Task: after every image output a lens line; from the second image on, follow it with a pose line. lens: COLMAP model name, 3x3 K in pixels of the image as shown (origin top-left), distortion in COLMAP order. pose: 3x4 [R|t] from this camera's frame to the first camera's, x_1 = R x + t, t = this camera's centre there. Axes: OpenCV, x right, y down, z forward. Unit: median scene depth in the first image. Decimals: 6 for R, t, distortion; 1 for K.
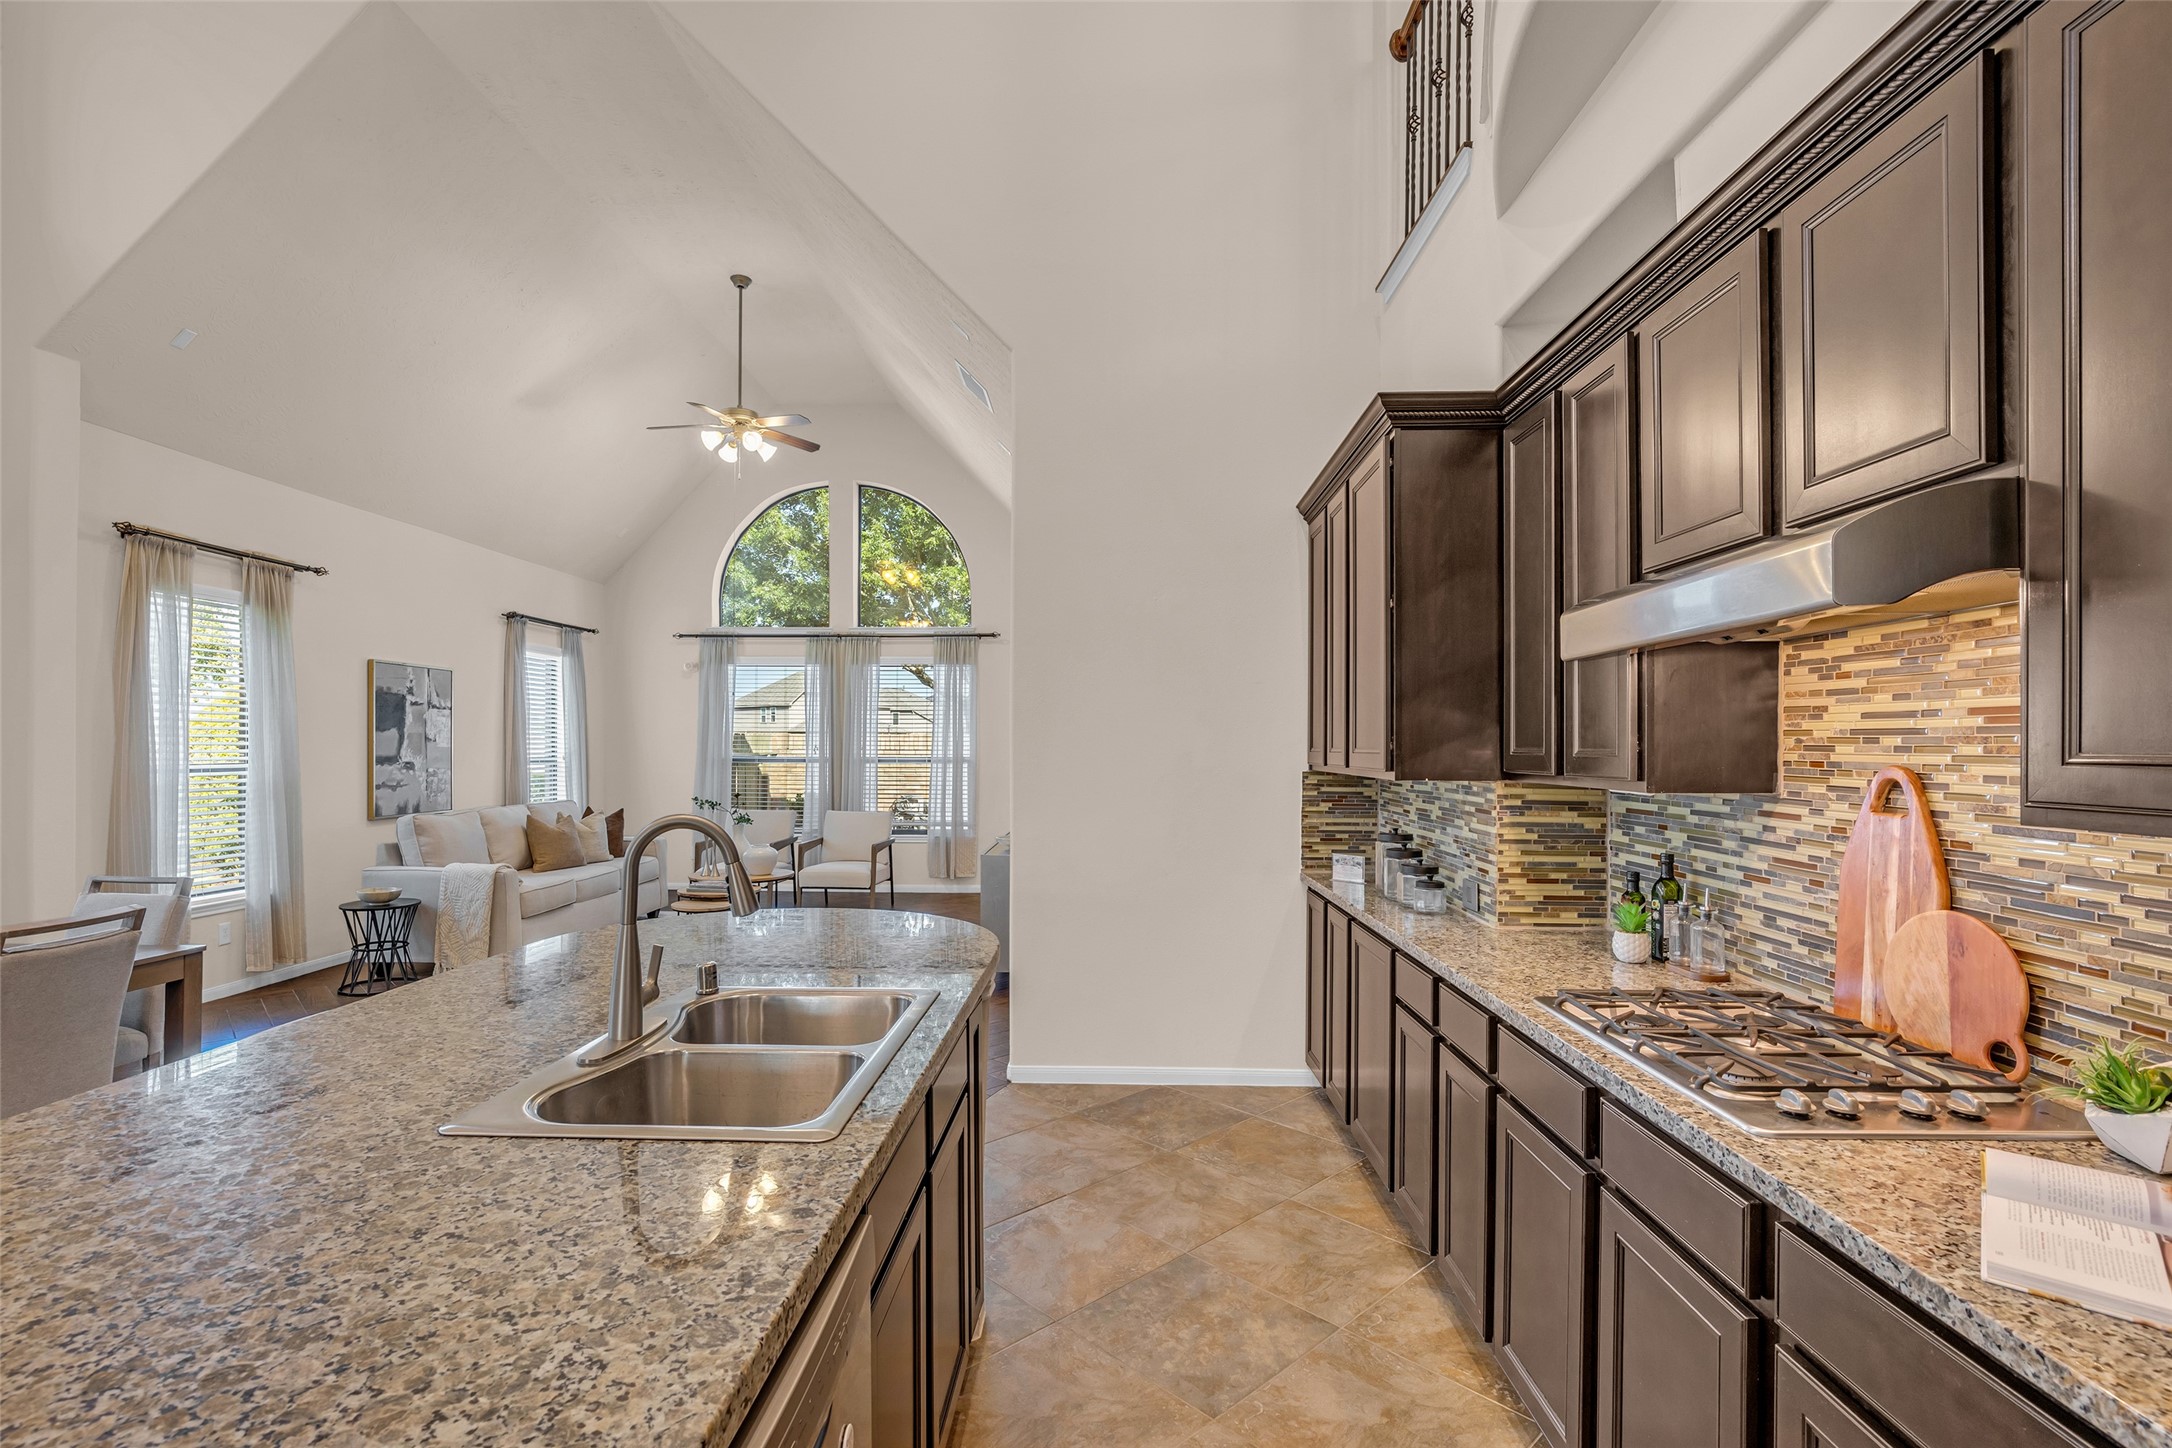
lens RADIAL K [[999.2, 0, 1086.4], [0, 999.2, 739.7], [0, 0, 1]] dist [-0.022798, 0.006558]
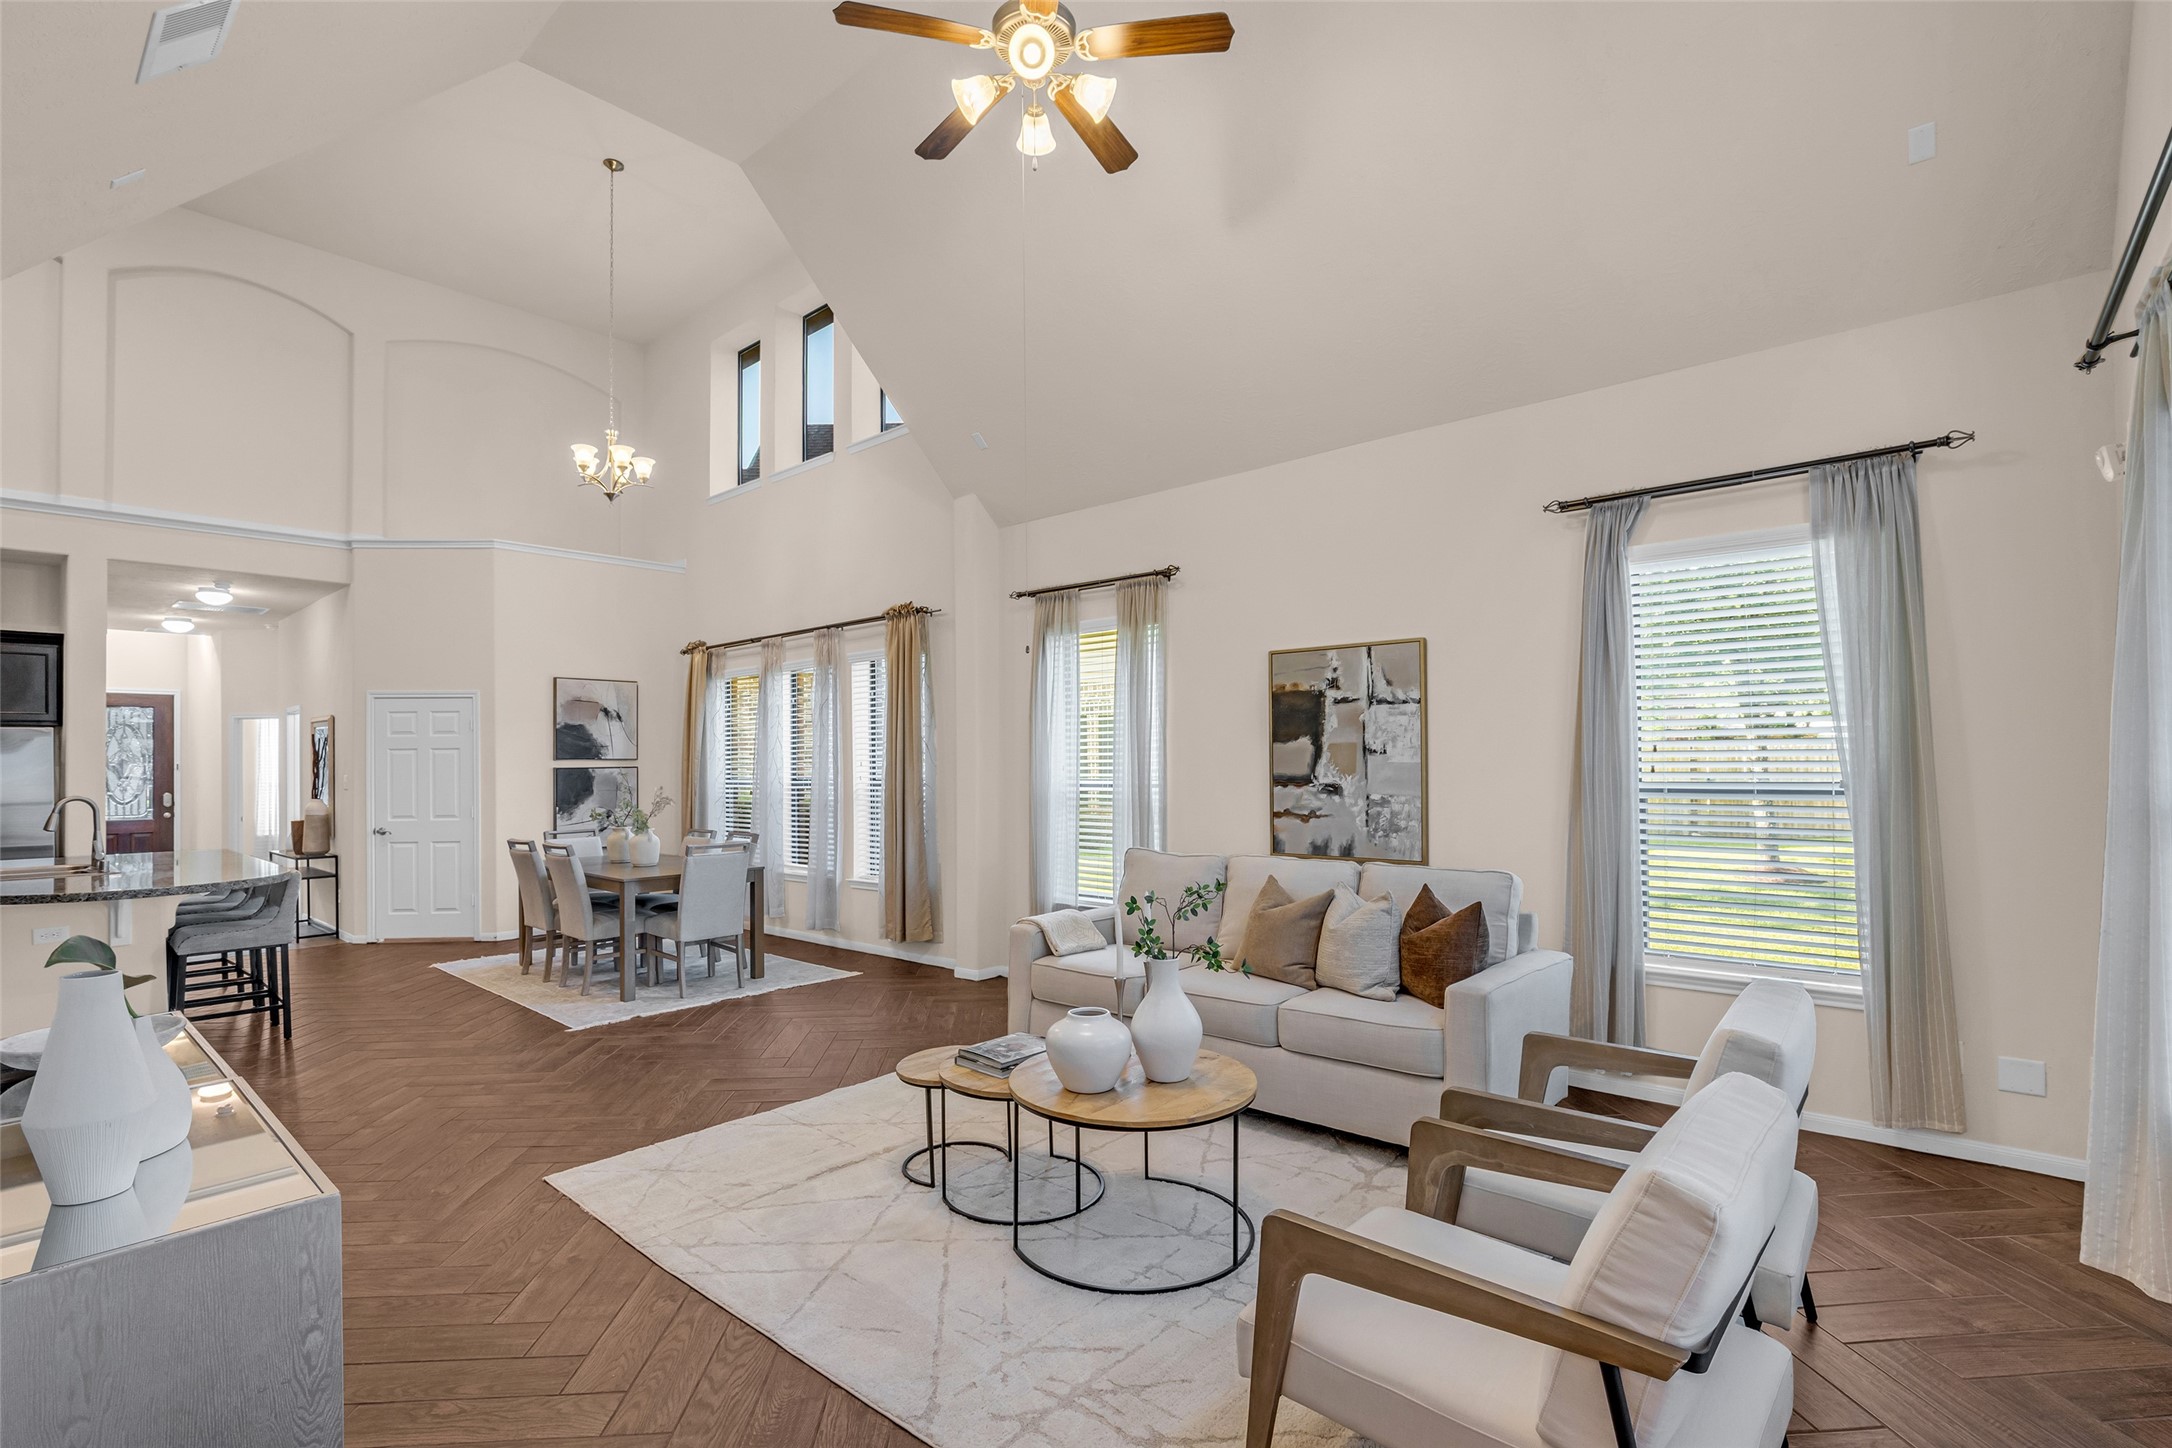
lens RADIAL K [[992.0, 0, 1078.9], [0, 992.0, 741.5], [0, 0, 1]] dist [-0.024157, 0.008548]
pose [[-0.642820, -0.008512, -0.765970, -0.037329], [0.015777, 0.999579, -0.024348, 0.011753], [0.765854, -0.027736, -0.642416, 2.351682]]
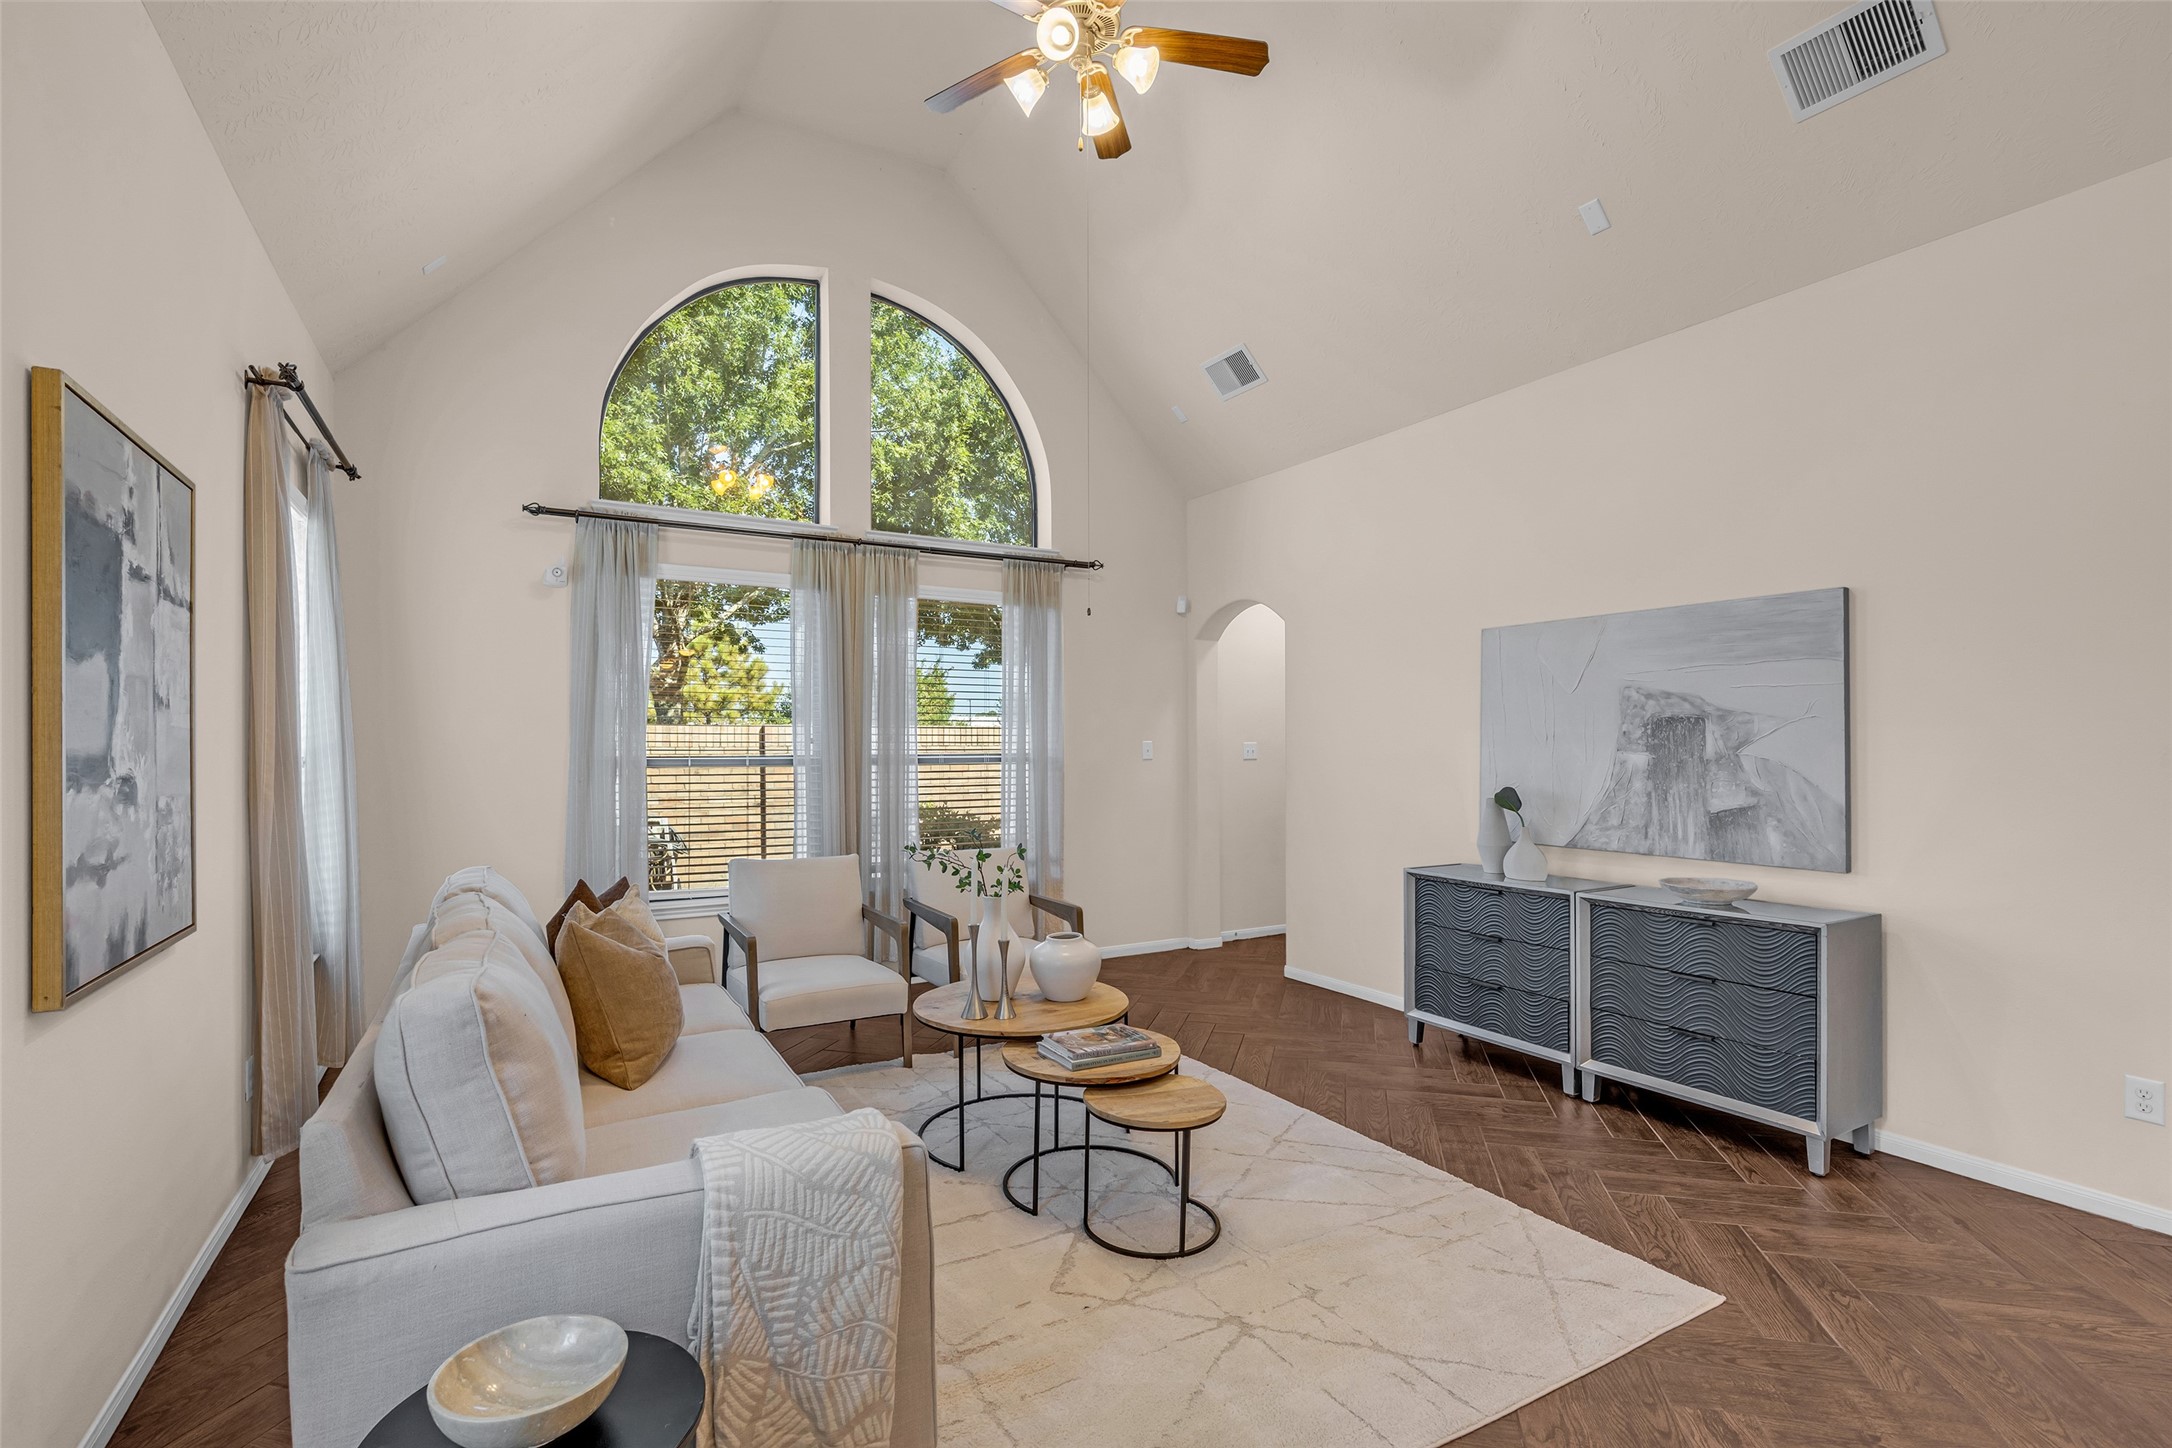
lens RADIAL K [[992.0, 0, 1078.9], [0, 992.0, 741.5], [0, 0, 1]] dist [-0.024157, 0.008548]
pose [[0.855285, -0.002015, 0.518155, -1.063606], [0.001265, 0.999998, 0.001800, 0.022092], [-0.518157, -0.000884, 0.855285, 1.107204]]
